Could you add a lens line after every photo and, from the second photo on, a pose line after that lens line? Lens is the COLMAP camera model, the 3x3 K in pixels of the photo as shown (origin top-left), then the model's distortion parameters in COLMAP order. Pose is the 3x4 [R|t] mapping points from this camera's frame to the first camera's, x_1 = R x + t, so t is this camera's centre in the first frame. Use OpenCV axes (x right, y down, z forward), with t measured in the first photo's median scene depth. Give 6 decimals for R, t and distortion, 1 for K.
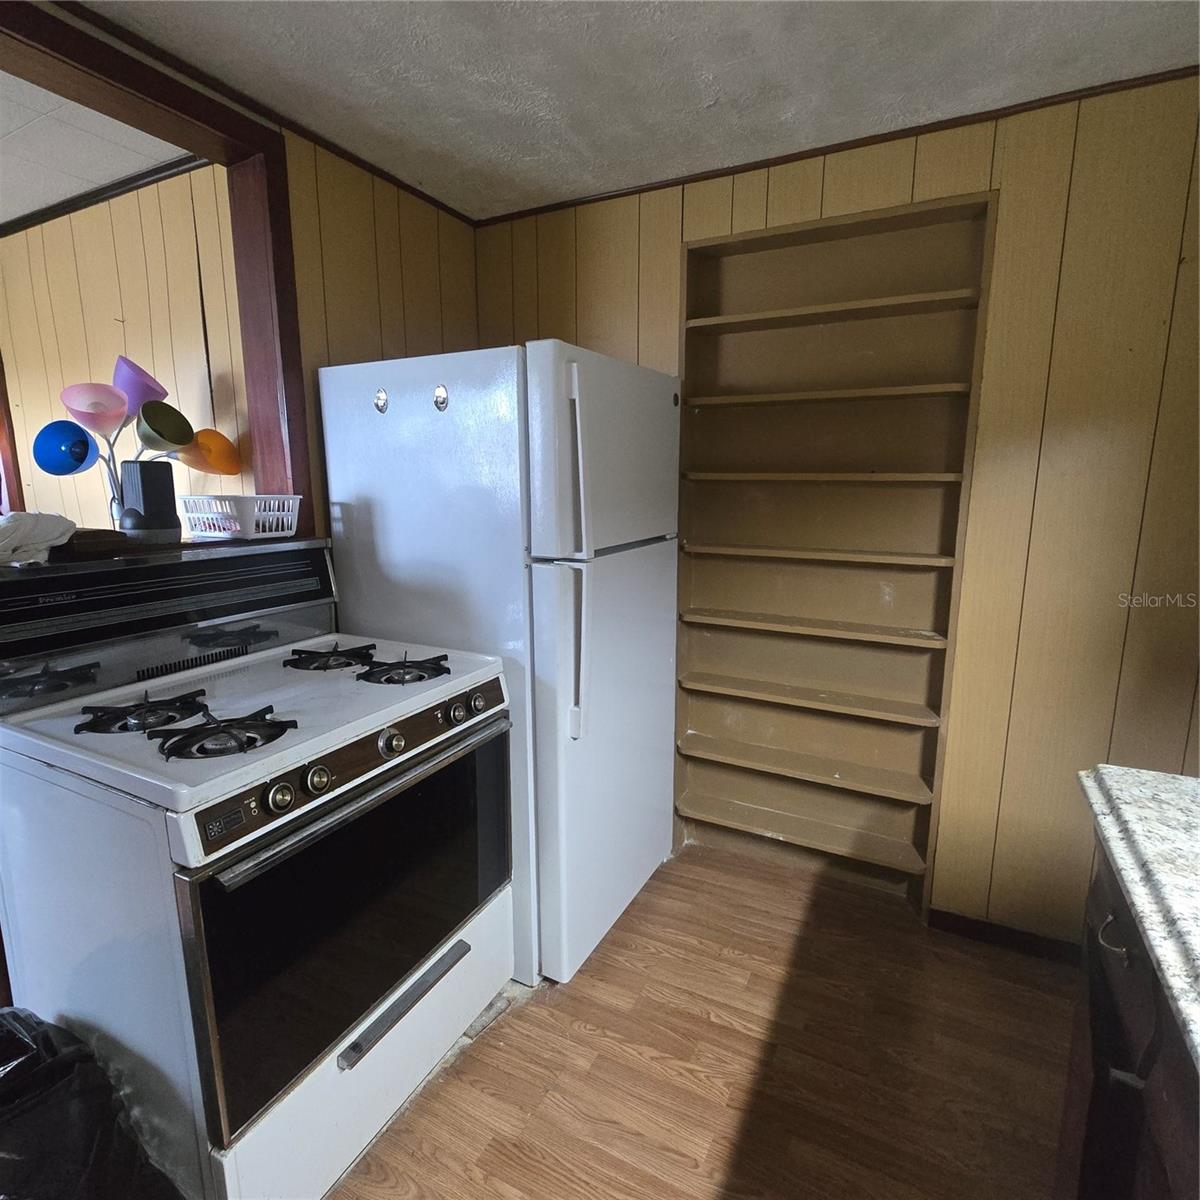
lens RADIAL K [[654.0, 0, 602.3], [0, 654.0, 596.1], [0, 0, 1]] dist [0.001752, -0.003284]
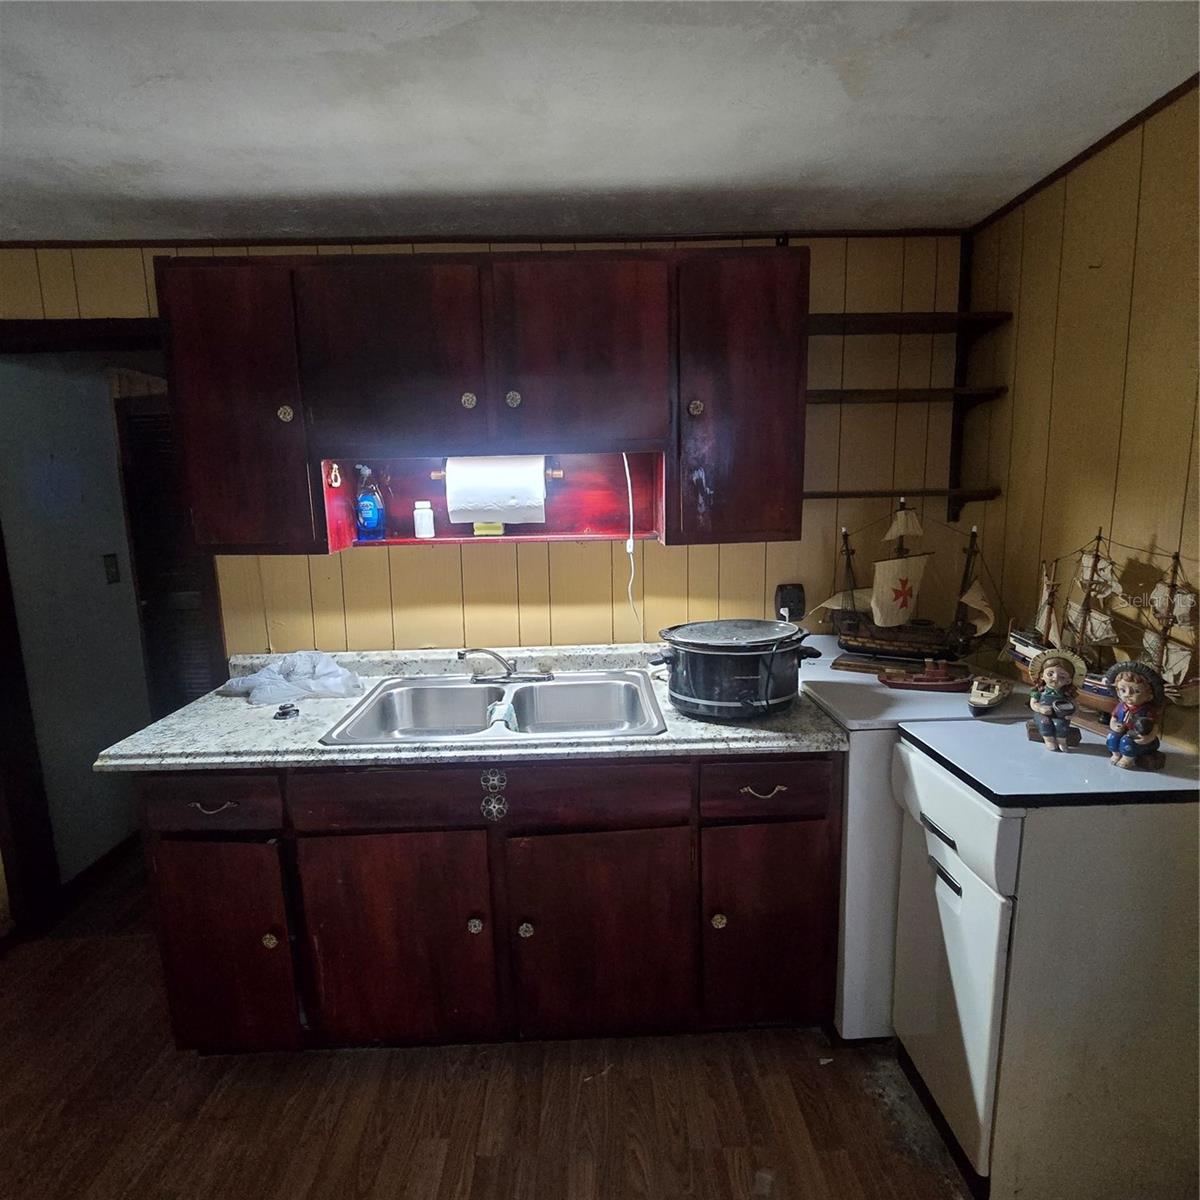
lens RADIAL K [[654.0, 0, 602.3], [0, 654.0, 596.1], [0, 0, 1]] dist [0.001752, -0.003284]
pose [[-0.480143, -0.121259, 0.868769, -0.581378], [0.175462, 0.957107, 0.230562, -0.127604], [-0.859462, 0.263139, -0.438272, 0.319827]]
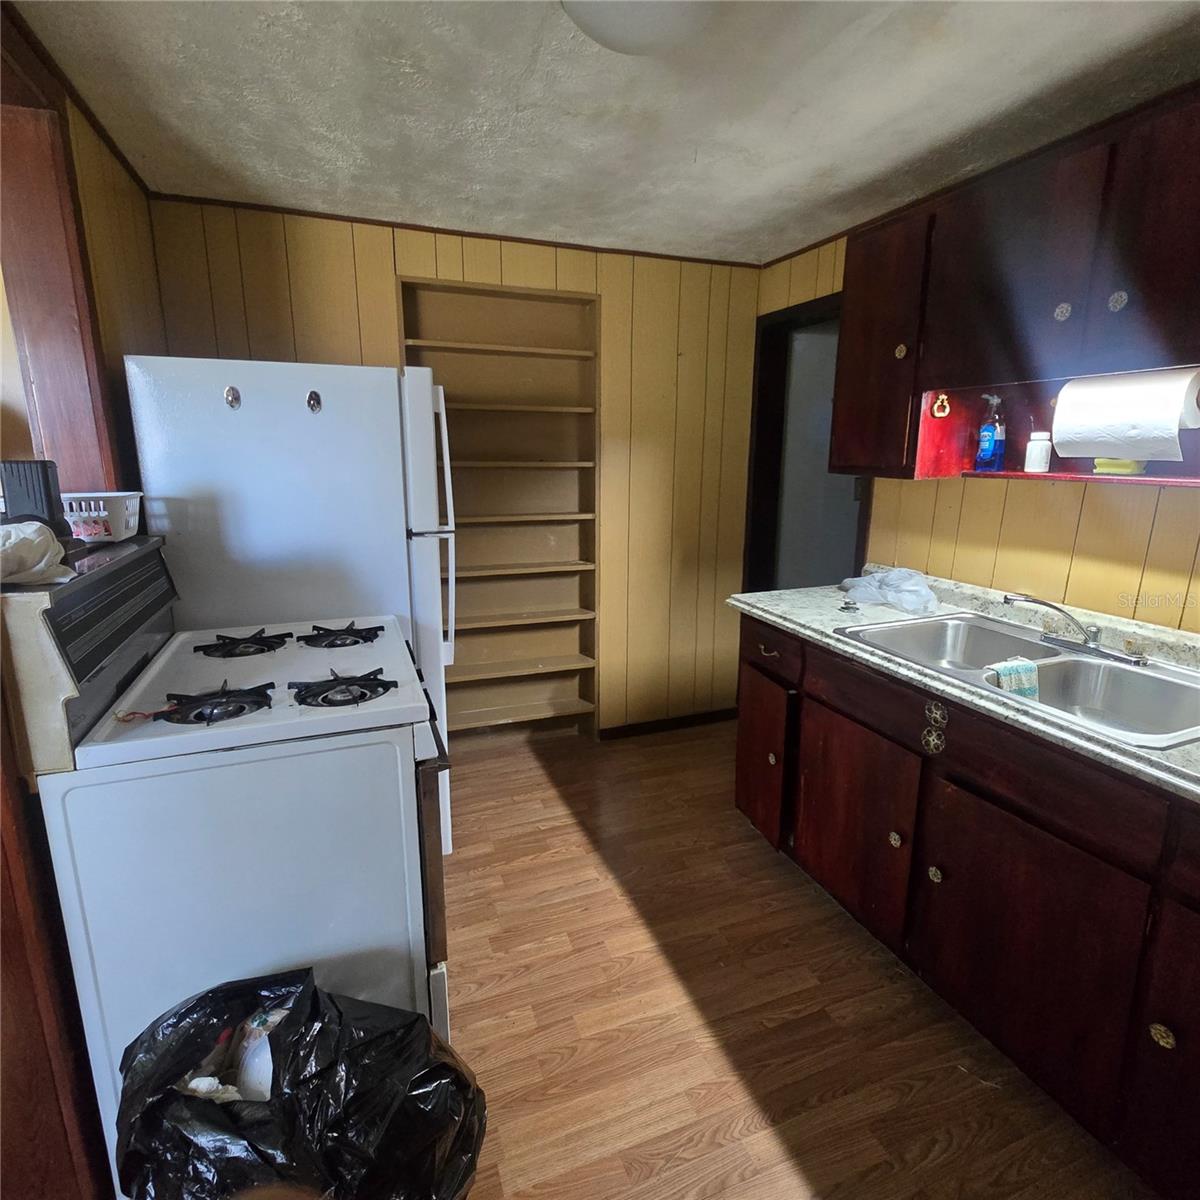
lens RADIAL K [[654.0, 0, 602.3], [0, 654.0, 596.1], [0, 0, 1]] dist [0.001752, -0.003284]
pose [[0.667096, -0.159000, 0.727806, -0.680751], [0.124980, 0.986998, 0.101069, -0.016411], [-0.734413, 0.023539, 0.678295, -0.125768]]
